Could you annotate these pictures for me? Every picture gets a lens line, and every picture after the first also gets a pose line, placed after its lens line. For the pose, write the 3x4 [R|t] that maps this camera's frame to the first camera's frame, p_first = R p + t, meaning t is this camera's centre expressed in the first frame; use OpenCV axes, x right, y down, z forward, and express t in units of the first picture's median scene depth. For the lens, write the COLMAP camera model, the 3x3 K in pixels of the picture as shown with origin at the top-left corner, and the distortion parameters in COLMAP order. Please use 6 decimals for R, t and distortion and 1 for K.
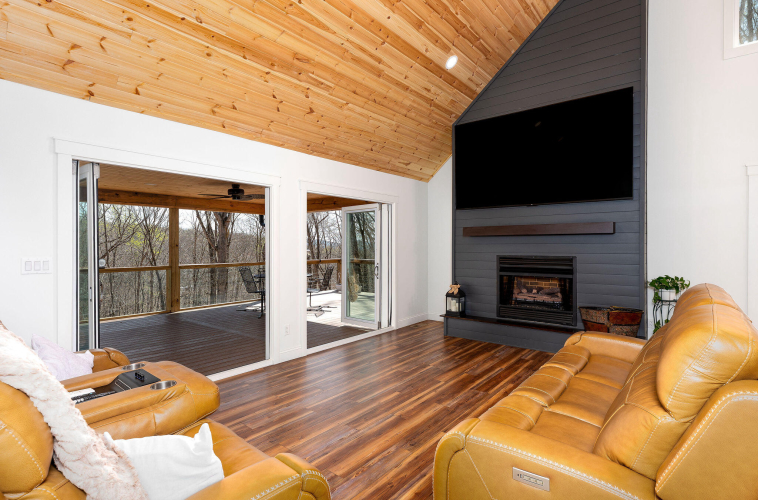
lens RADIAL K [[387.3, 0, 378.2], [0, 387.3, 249.2], [0, 0, 1]] dist [0.000049, -0.000077]
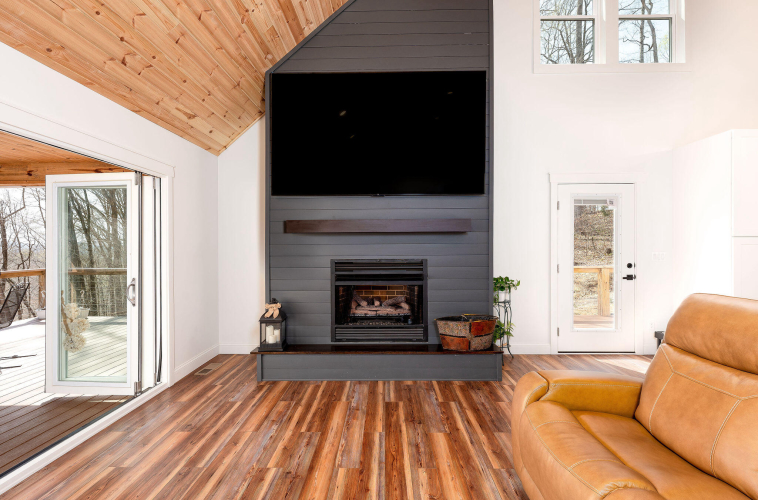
lens RADIAL K [[348.2, 0, 380.3], [0, 348.2, 246.8], [0, 0, 1]] dist [0.002266, 0.001087]
pose [[0.787968, -0.003647, 0.615706, -0.033568], [0.011316, 0.999899, -0.008560, -0.002242], [-0.615613, 0.013712, 0.787930, 0.410560]]
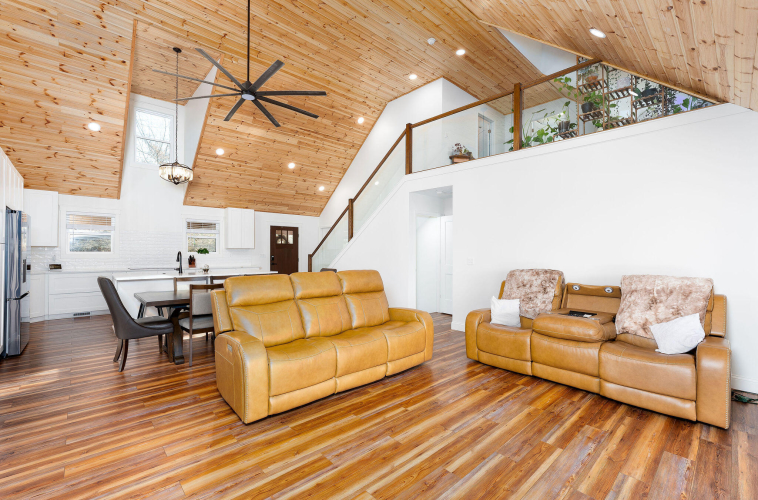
lens RADIAL K [[329.3, 0, 376.8], [0, 329.3, 251.2], [0, 0, 1]] dist [0.000755, 0.000066]
pose [[-0.989528, -0.006215, 0.144206, 0.062293], [-0.005458, 0.999969, 0.005644, -0.008474], [-0.144237, 0.004798, -0.989532, 1.033126]]
